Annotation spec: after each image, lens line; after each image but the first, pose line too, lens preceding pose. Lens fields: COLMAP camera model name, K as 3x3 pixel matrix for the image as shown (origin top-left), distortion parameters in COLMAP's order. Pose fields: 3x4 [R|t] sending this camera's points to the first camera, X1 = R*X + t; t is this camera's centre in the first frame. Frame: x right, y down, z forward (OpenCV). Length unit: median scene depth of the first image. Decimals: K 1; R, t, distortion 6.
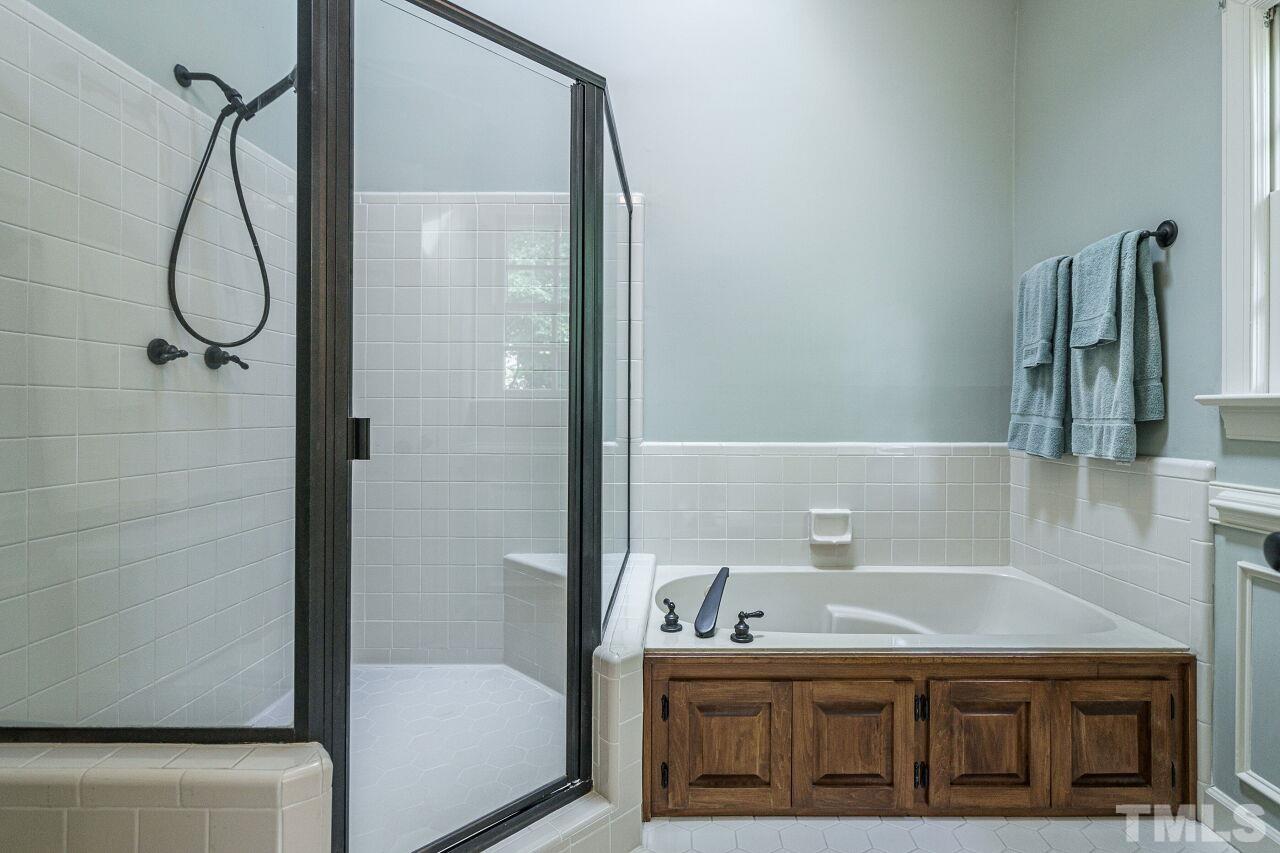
lens RADIAL K [[588.8, 0, 644.5], [0, 588.8, 417.1], [0, 0, 1]] dist [-0.000444, -0.000686]
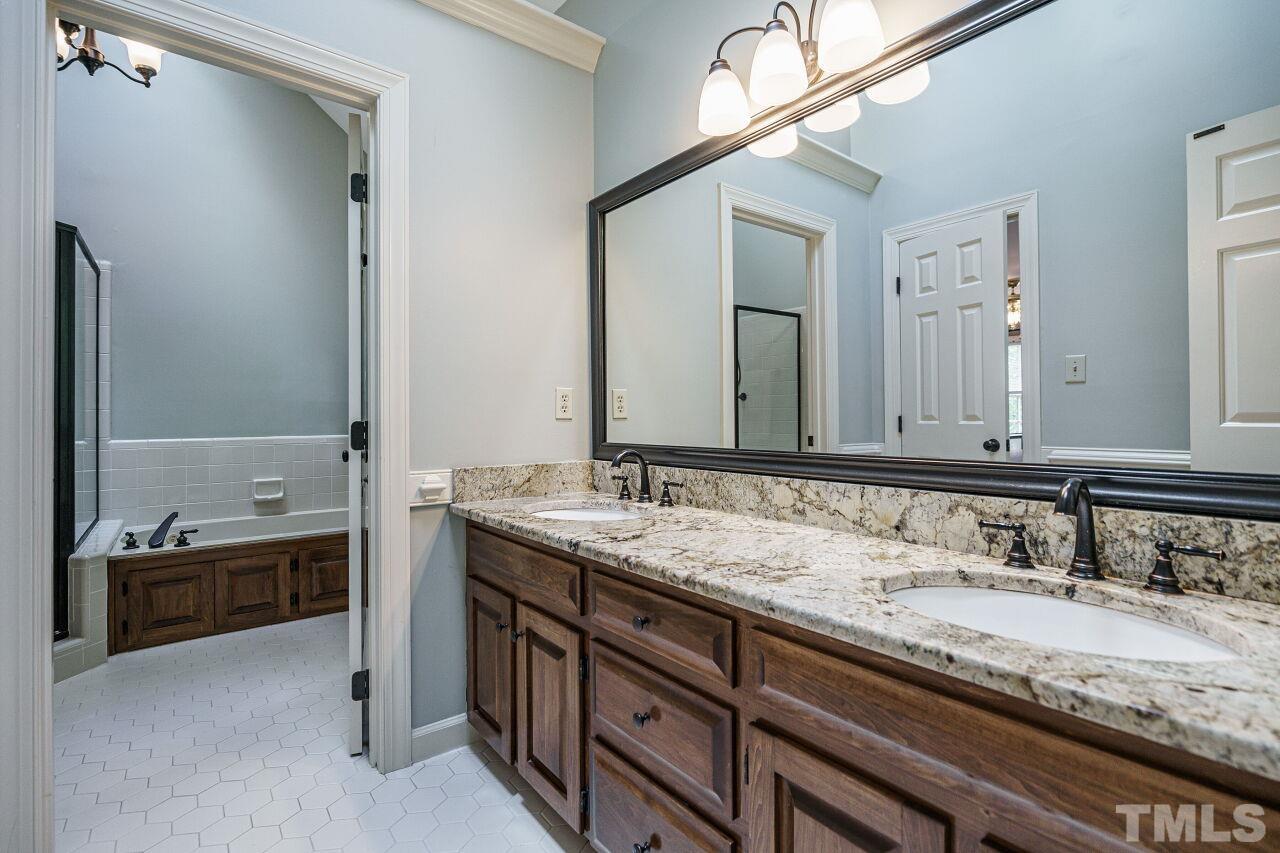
lens RADIAL K [[588.8, 0, 644.5], [0, 588.8, 417.1], [0, 0, 1]] dist [-0.000444, -0.000686]
pose [[0.753419, -0.004373, 0.657527, 0.050442], [0.005662, 0.999984, 0.000162, -0.008465], [-0.657517, 0.003601, 0.753431, -1.321825]]
